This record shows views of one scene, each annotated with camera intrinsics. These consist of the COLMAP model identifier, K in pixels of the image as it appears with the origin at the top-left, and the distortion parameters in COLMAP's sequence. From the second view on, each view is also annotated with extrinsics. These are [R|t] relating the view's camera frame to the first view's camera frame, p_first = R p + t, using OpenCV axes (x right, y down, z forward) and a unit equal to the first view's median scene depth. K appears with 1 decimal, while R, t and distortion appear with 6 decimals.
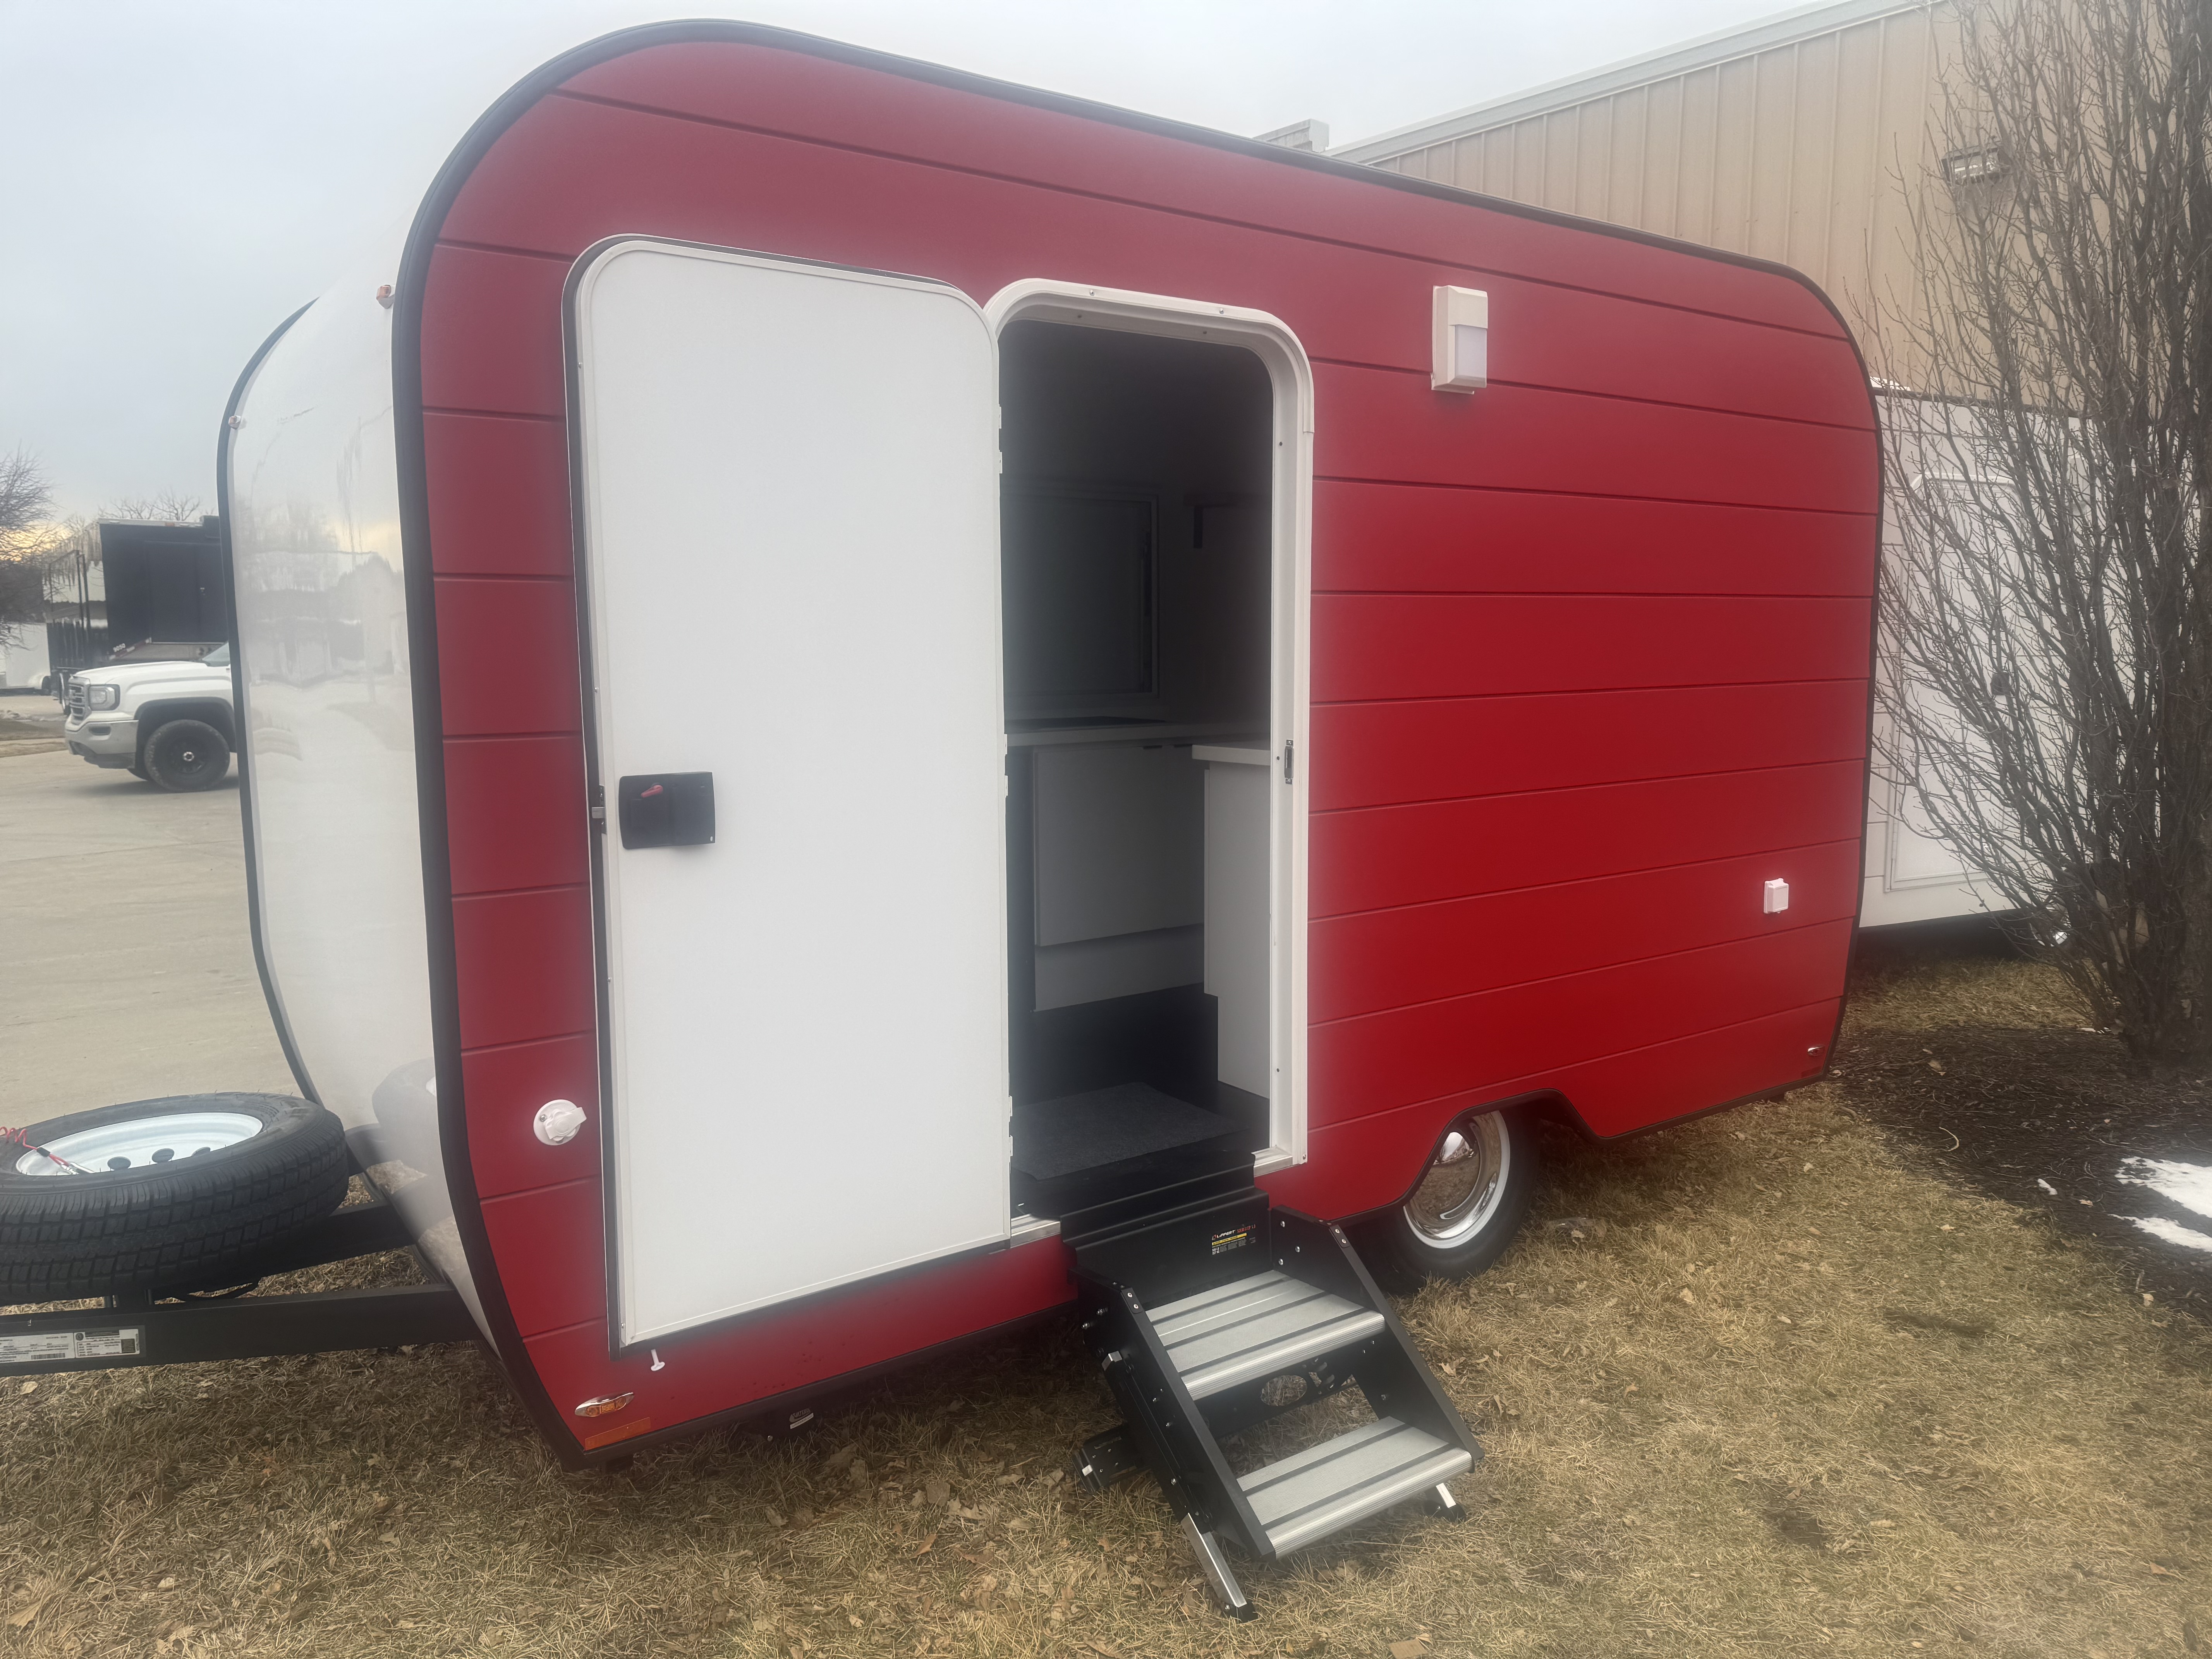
lens RADIAL K [[1560.2, 0, 1105.7], [0, 1560.2, 843.6], [0, 0, 1]] dist [0.041005, -0.062652]
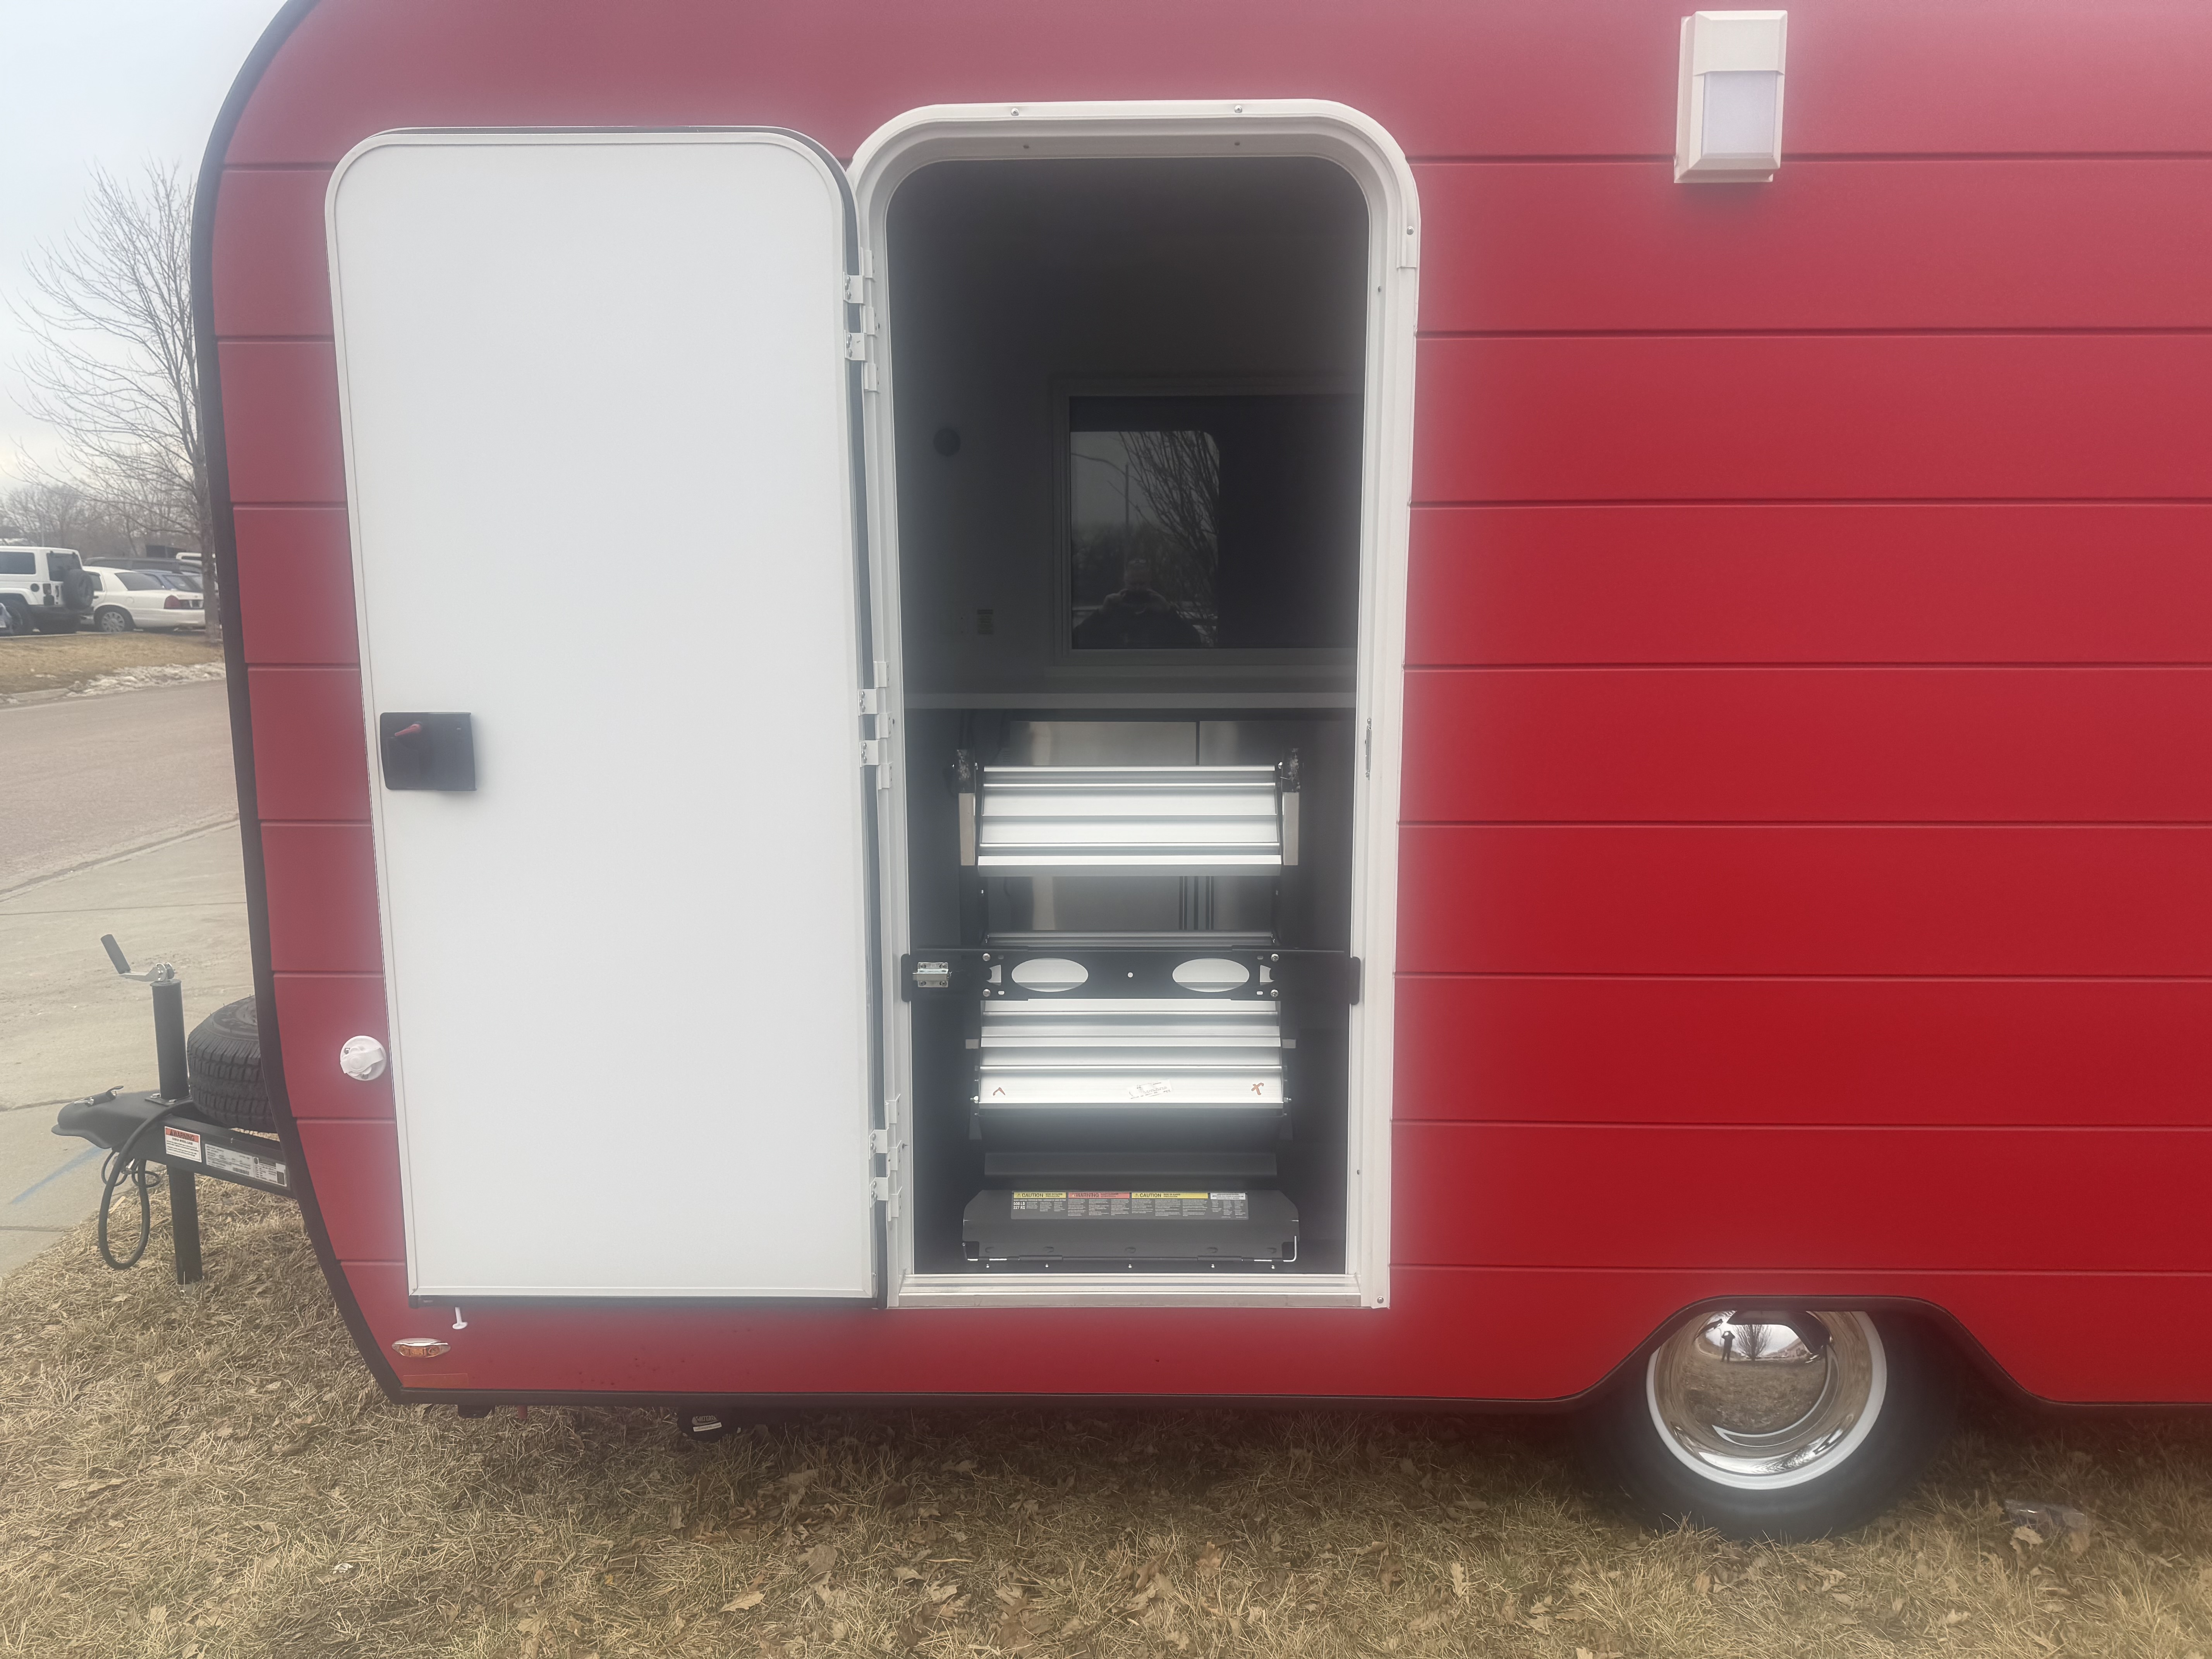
lens RADIAL K [[1566.8, 0, 1096.6], [0, 1566.8, 843.3], [0, 0, 1]] dist [0.024484, -0.035234]
pose [[0.798476, 0.105277, -0.592750, 0.479016], [-0.082742, 0.994438, 0.065160, -0.048545], [0.596314, -0.002983, 0.802746, 0.383301]]
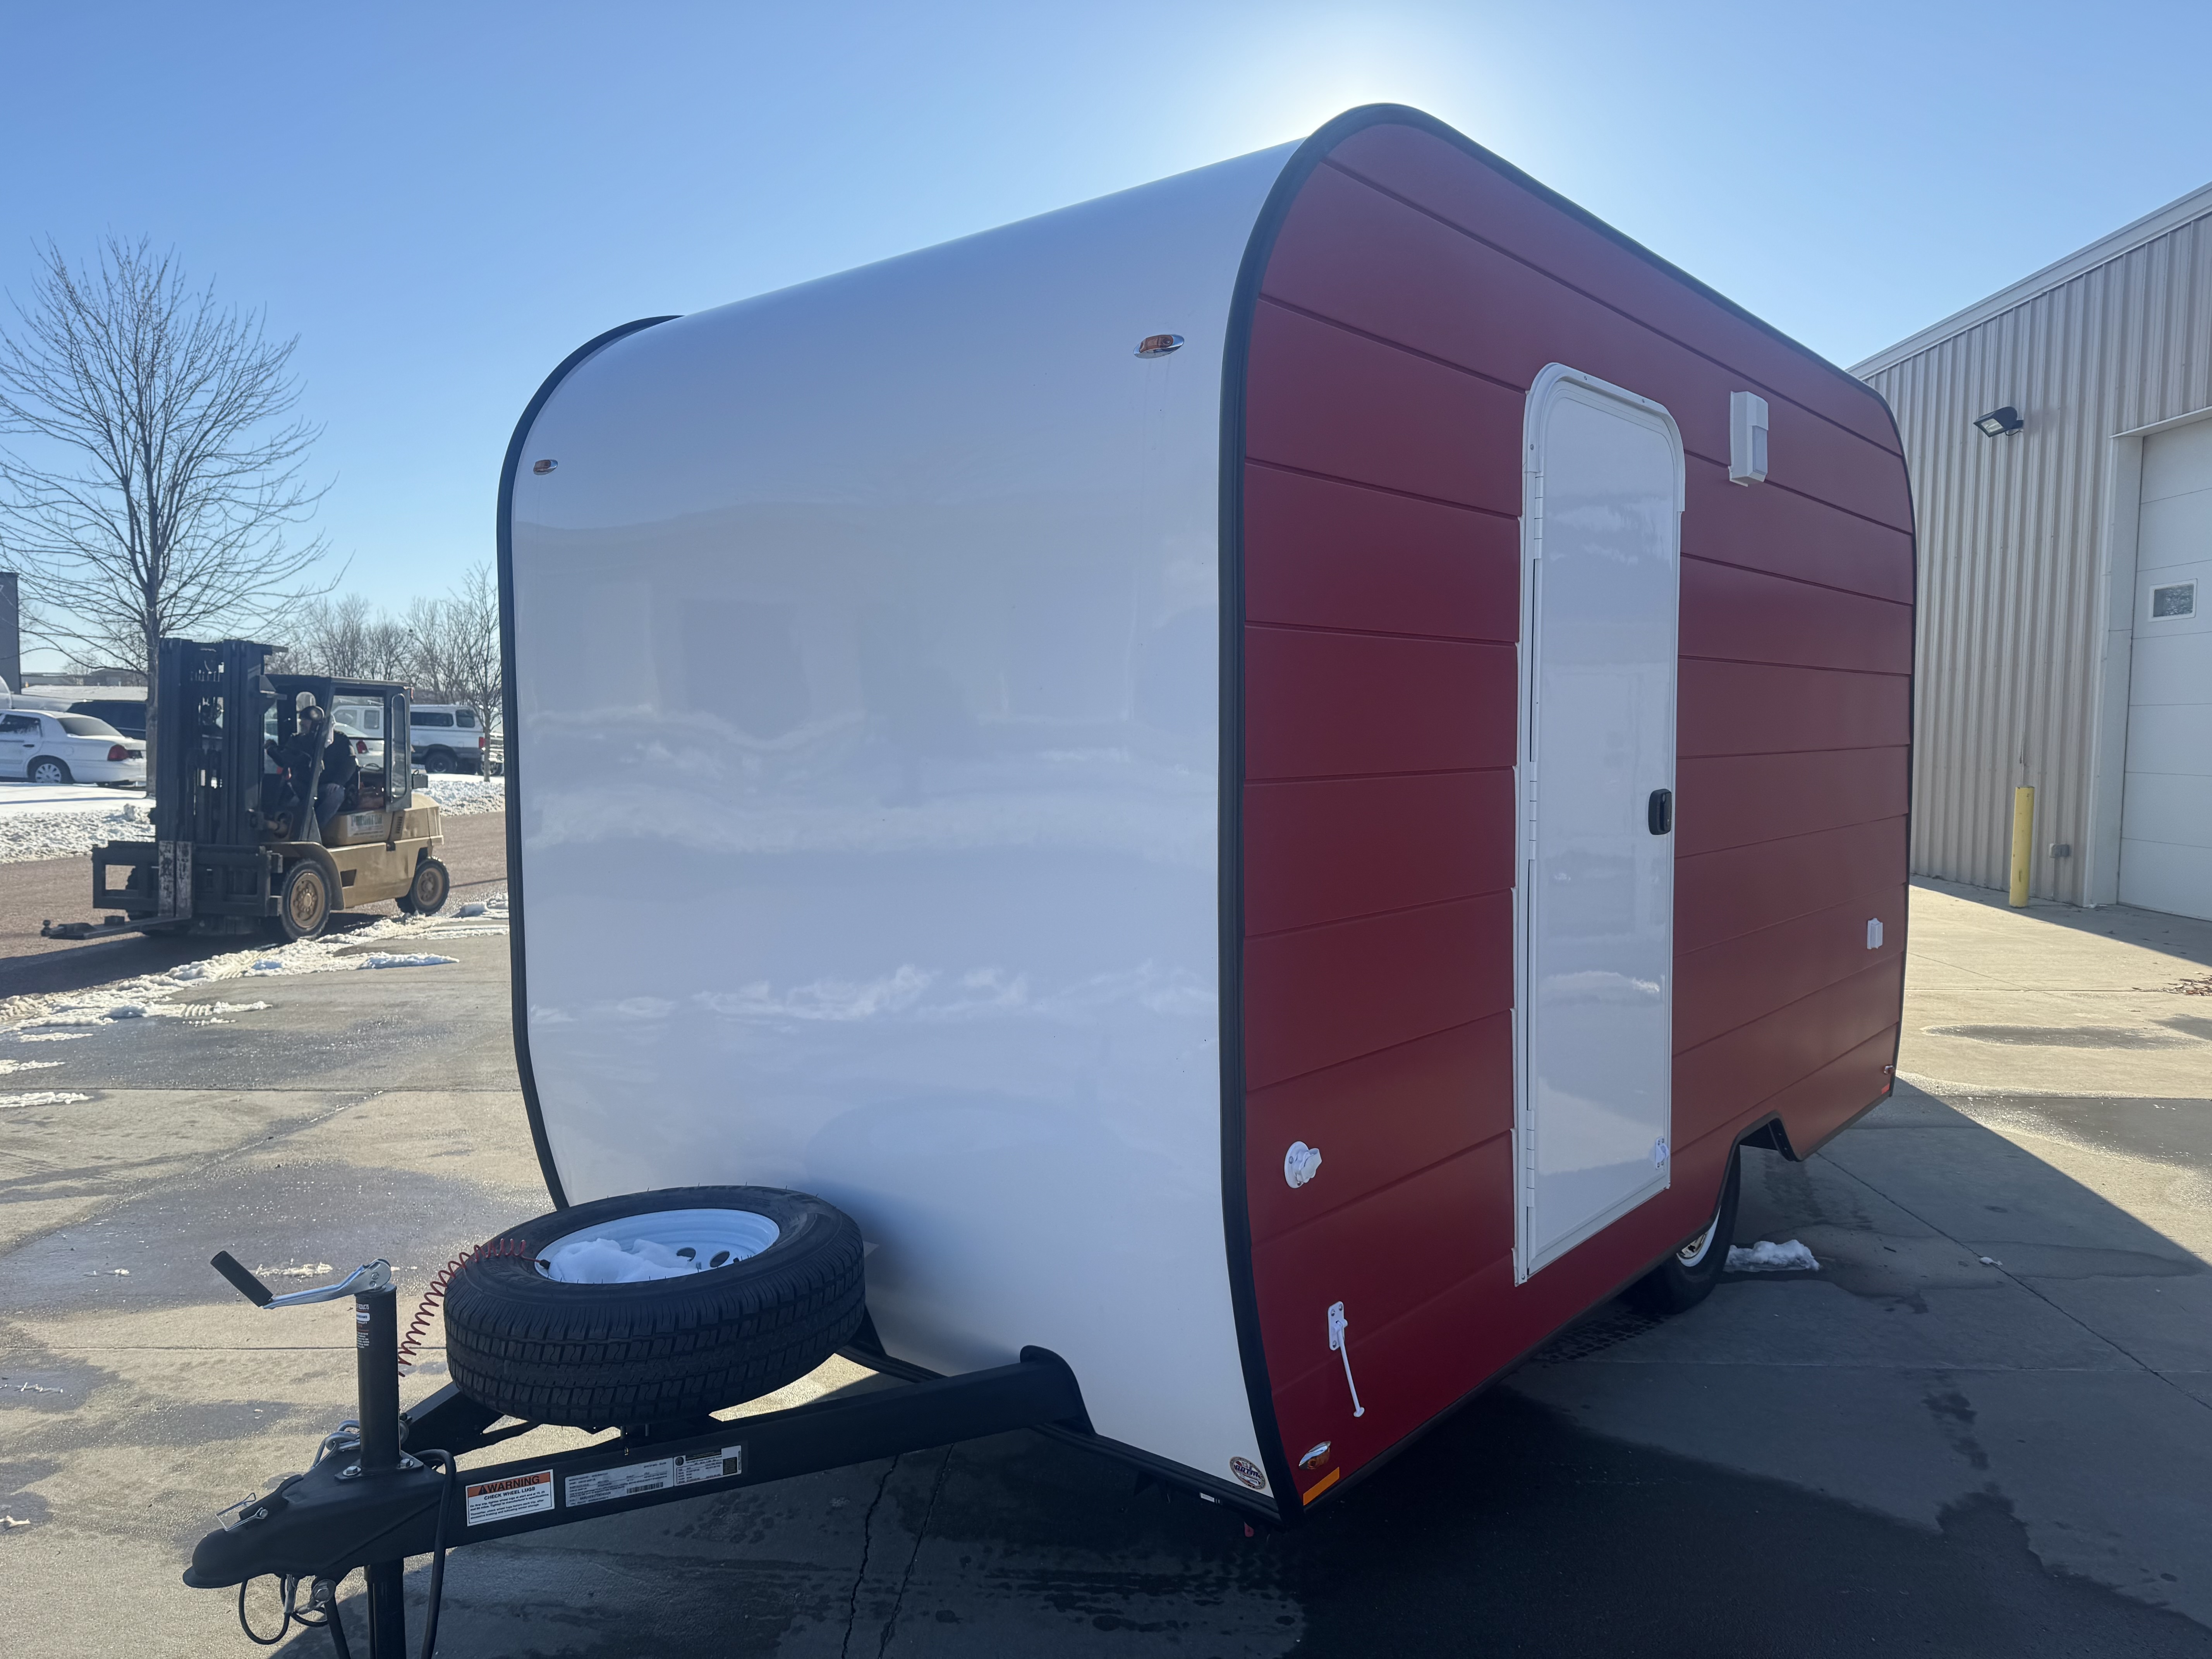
lens RADIAL K [[1560.2, 0, 1105.7], [0, 1560.2, 843.6], [0, 0, 1]] dist [0.041005, -0.062652]
pose [[0.967842, -0.018125, 0.250907, -0.574428], [0.033790, 0.997729, -0.058263, 0.020929], [-0.249281, 0.064868, 0.966256, 0.045415]]
